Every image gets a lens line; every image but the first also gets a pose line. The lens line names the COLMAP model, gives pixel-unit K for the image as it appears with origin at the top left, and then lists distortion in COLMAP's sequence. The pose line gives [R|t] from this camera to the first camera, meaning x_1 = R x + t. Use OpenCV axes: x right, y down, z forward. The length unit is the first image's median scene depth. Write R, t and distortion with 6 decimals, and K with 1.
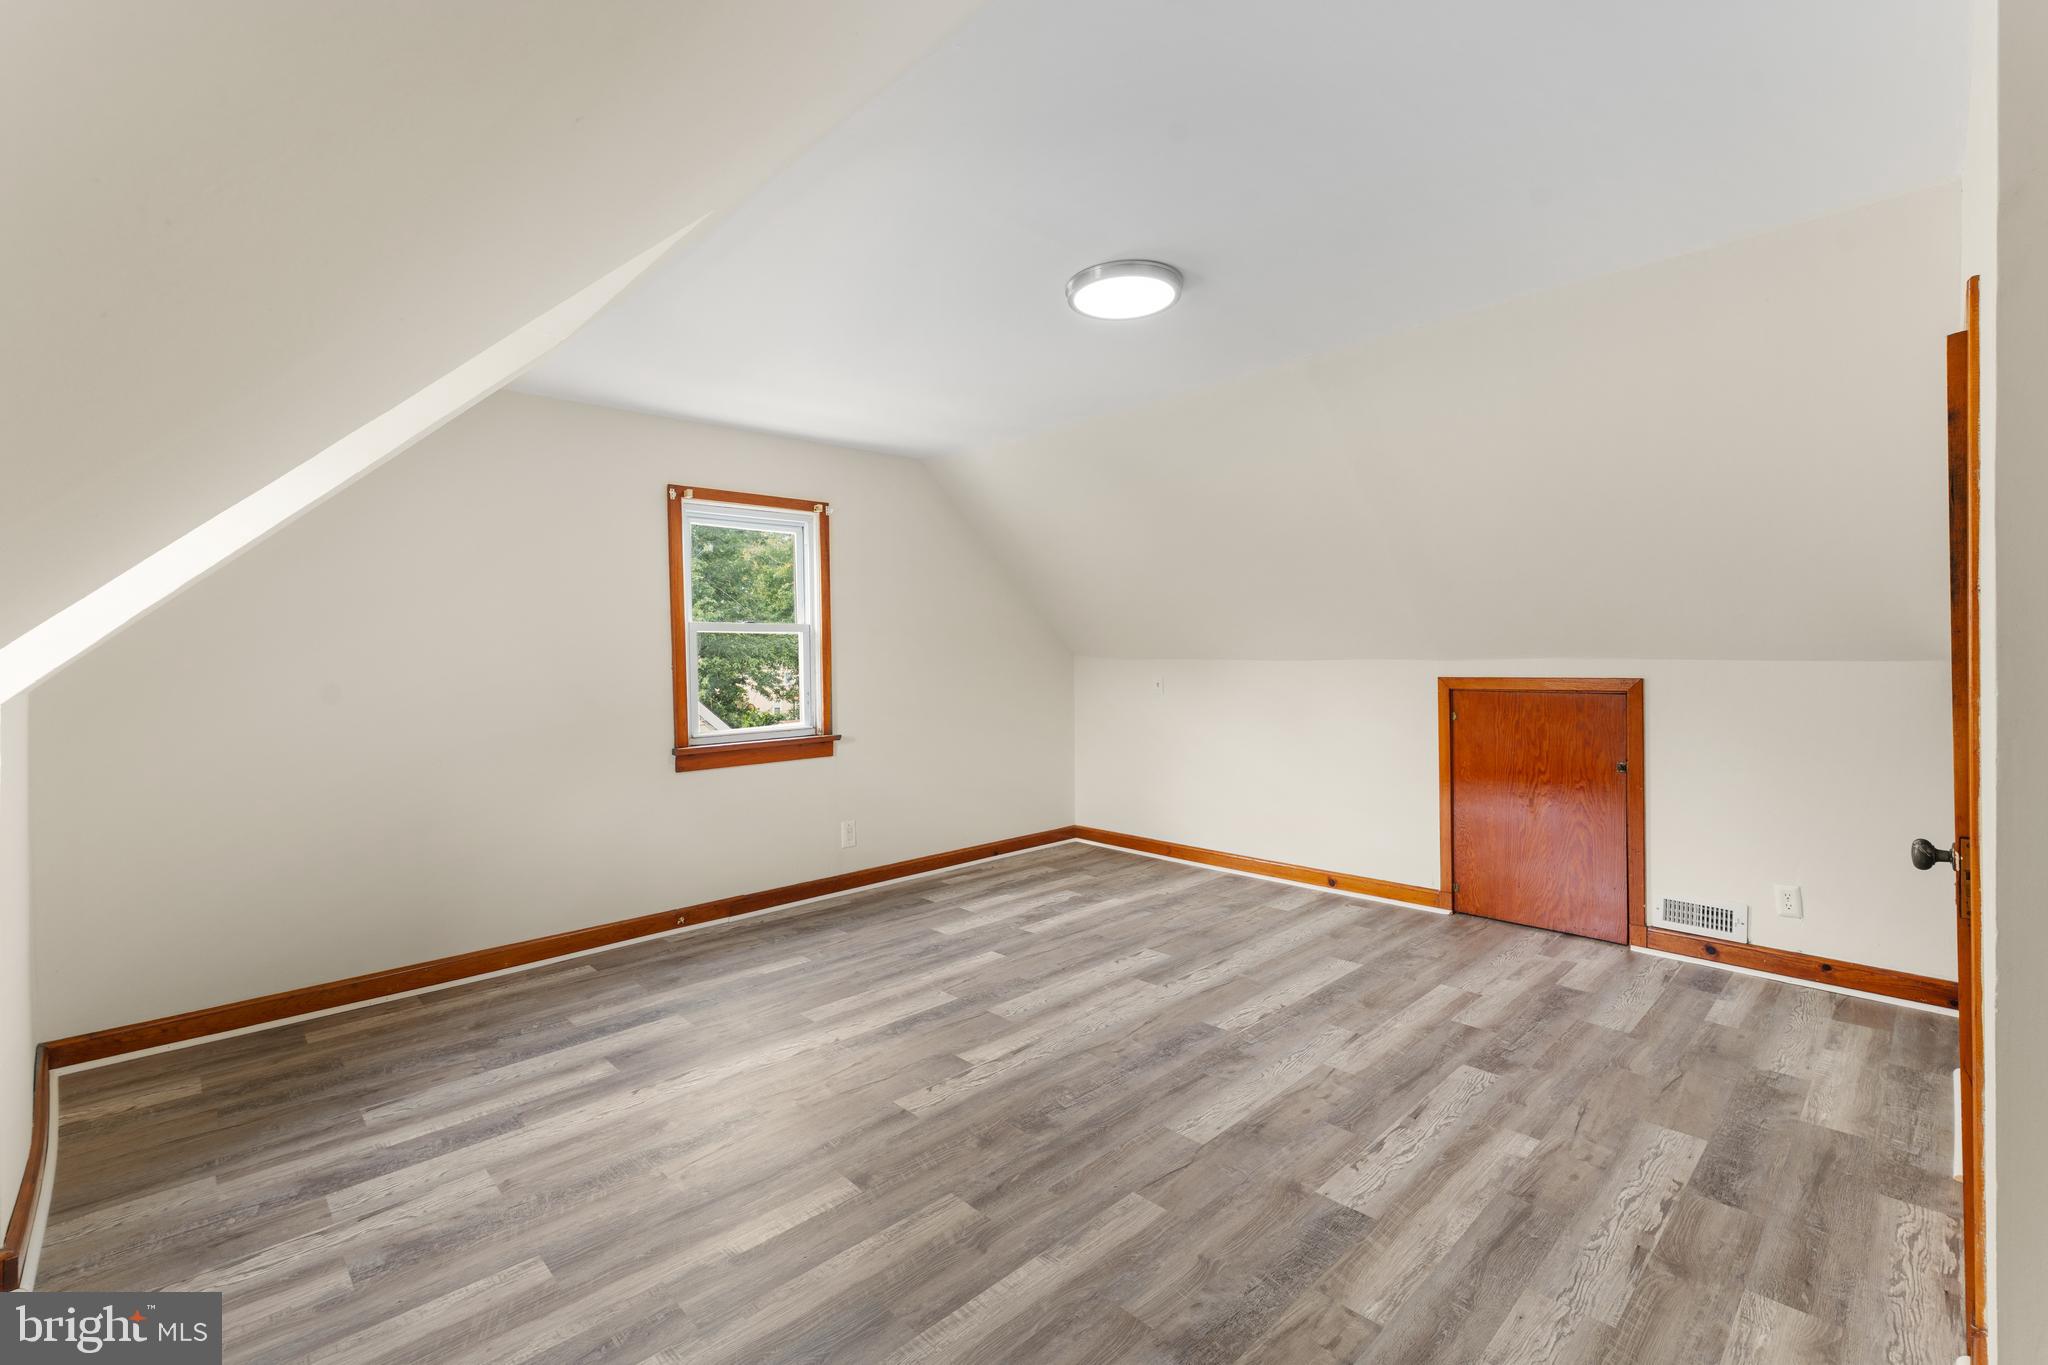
lens RADIAL K [[895.0, 0, 1017.3], [0, 895.0, 676.6], [0, 0, 1]] dist [0.006764, -0.000969]
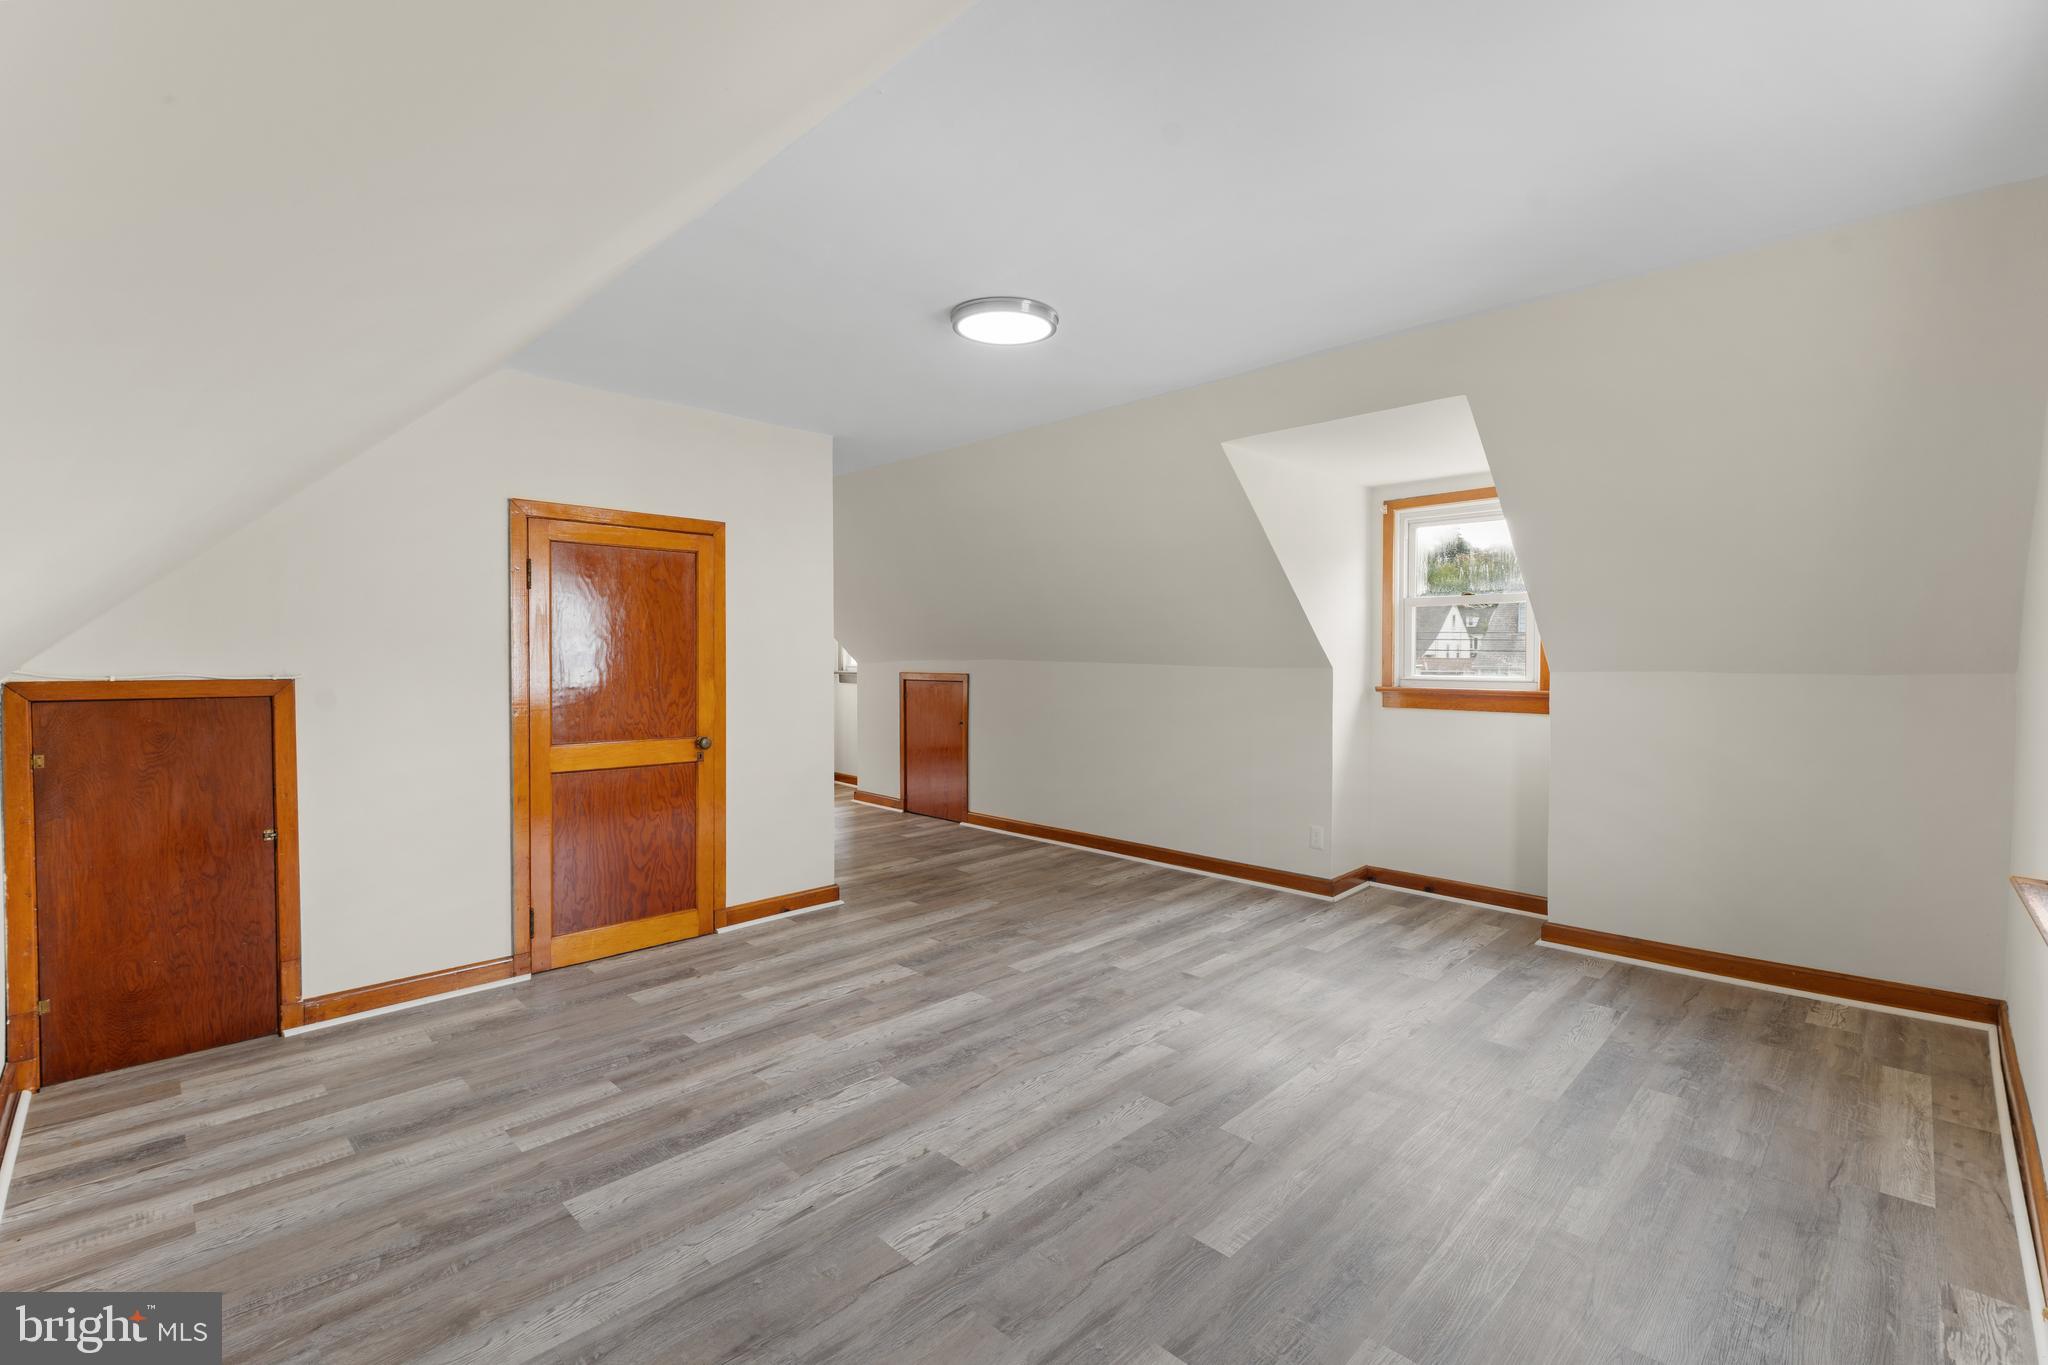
lens RADIAL K [[895.0, 0, 1026.5], [0, 895.0, 674.5], [0, 0, 1]] dist [0.006764, -0.000969]
pose [[-0.999391, 0.013574, -0.032160, 0.124028], [0.012013, 0.998763, 0.048253, -0.052804], [0.032775, 0.047837, -0.998317, 1.930369]]
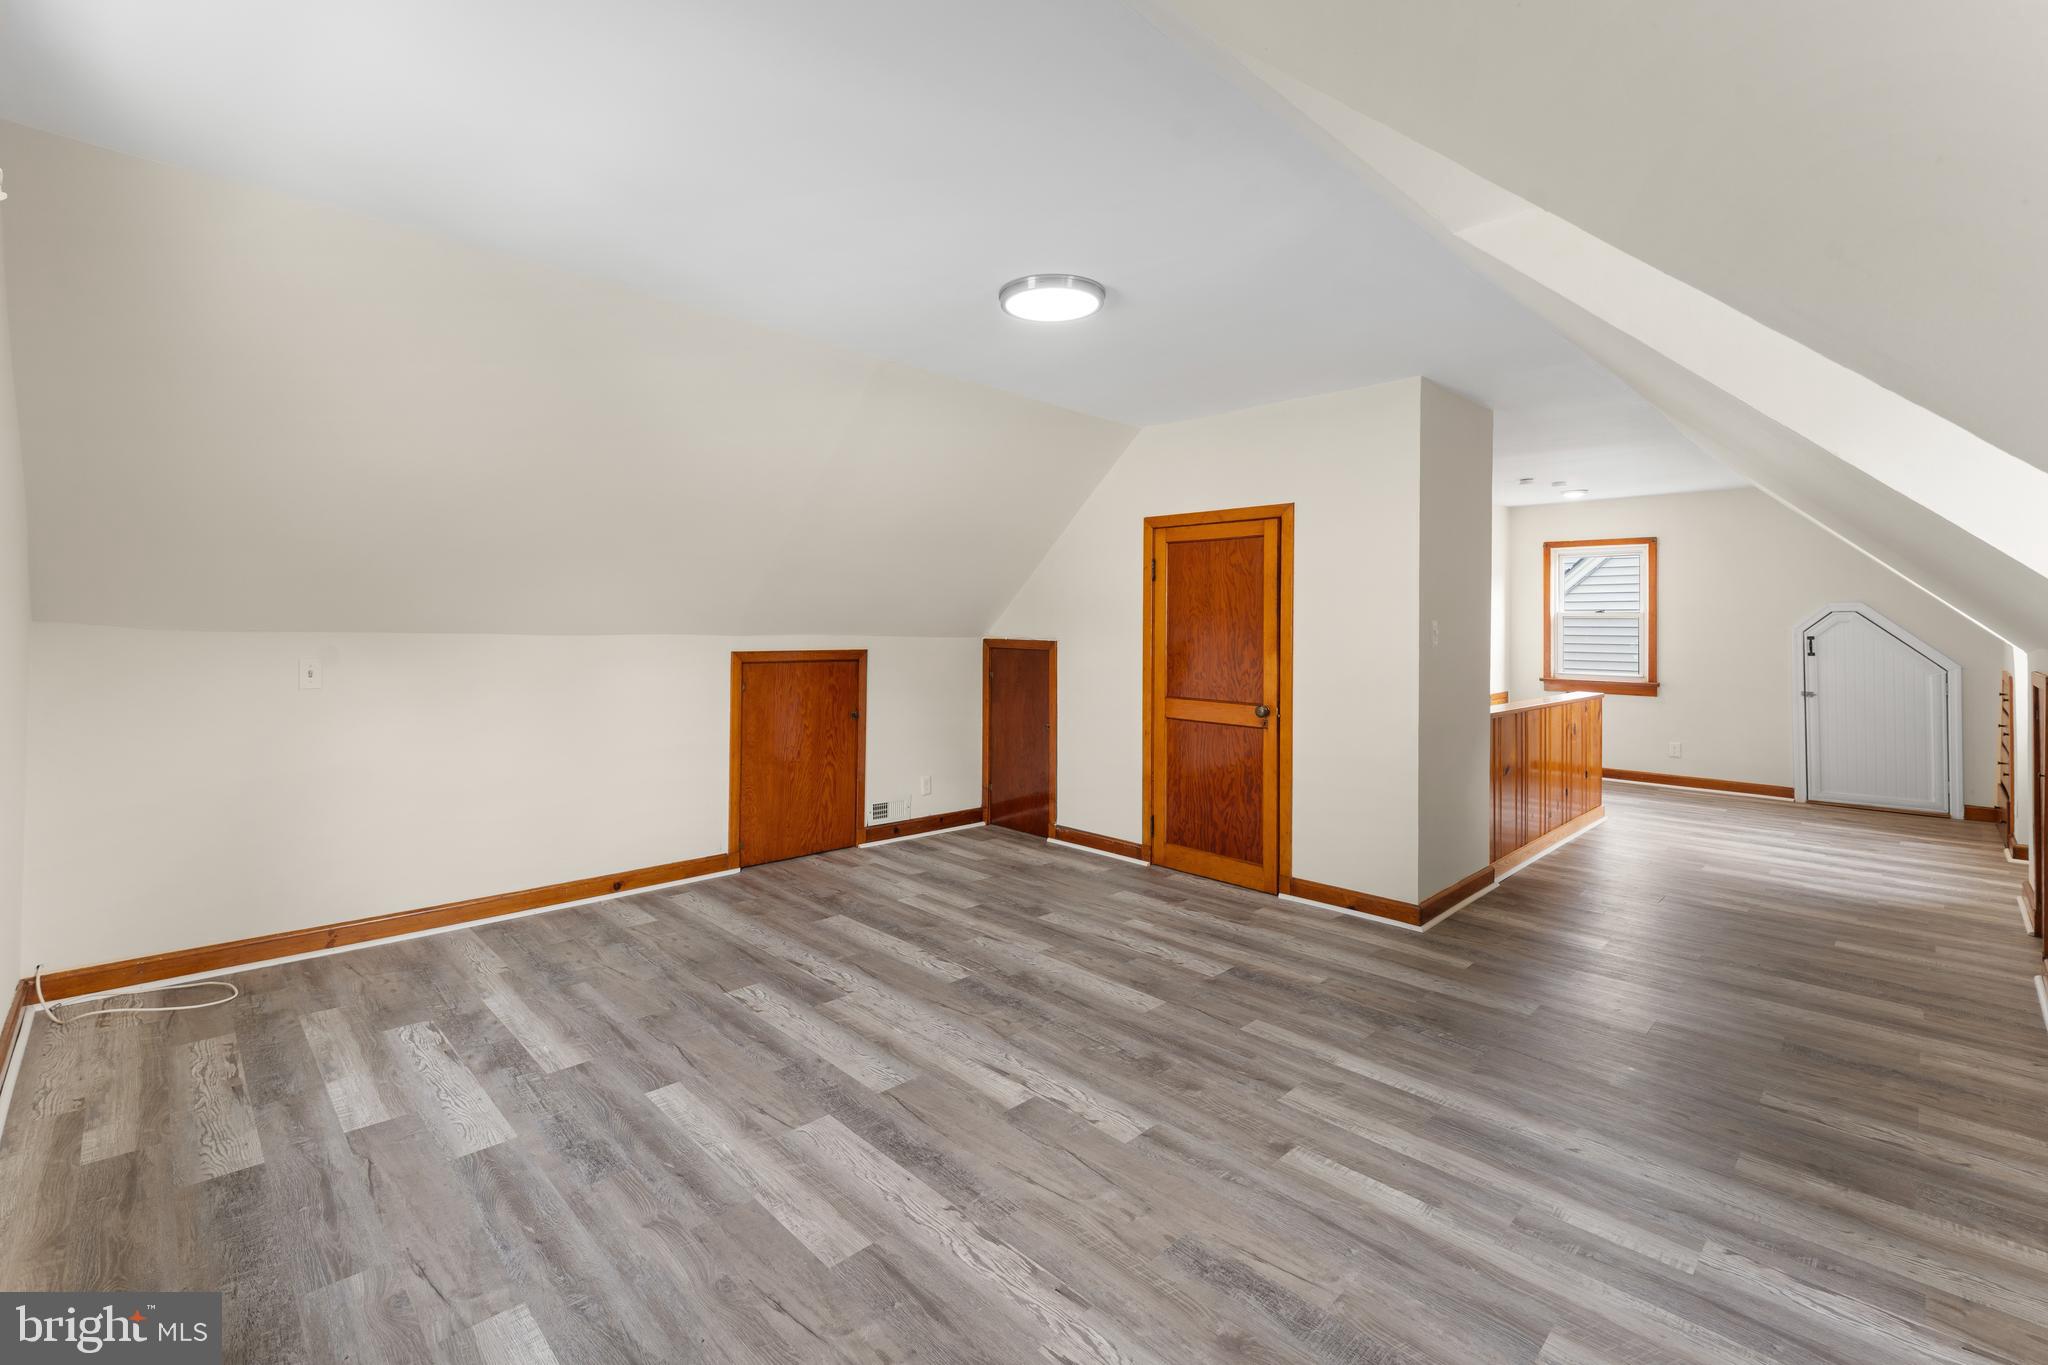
lens RADIAL K [[895.0, 0, 1044.0], [0, 895.0, 598.2], [0, 0, 1]] dist [0.006764, -0.000969]
pose [[-0.029323, 0.045719, 0.998524, -0.897485], [0.015277, 0.998857, -0.045286, -0.013313], [-0.999453, 0.013926, -0.029988, 0.957736]]
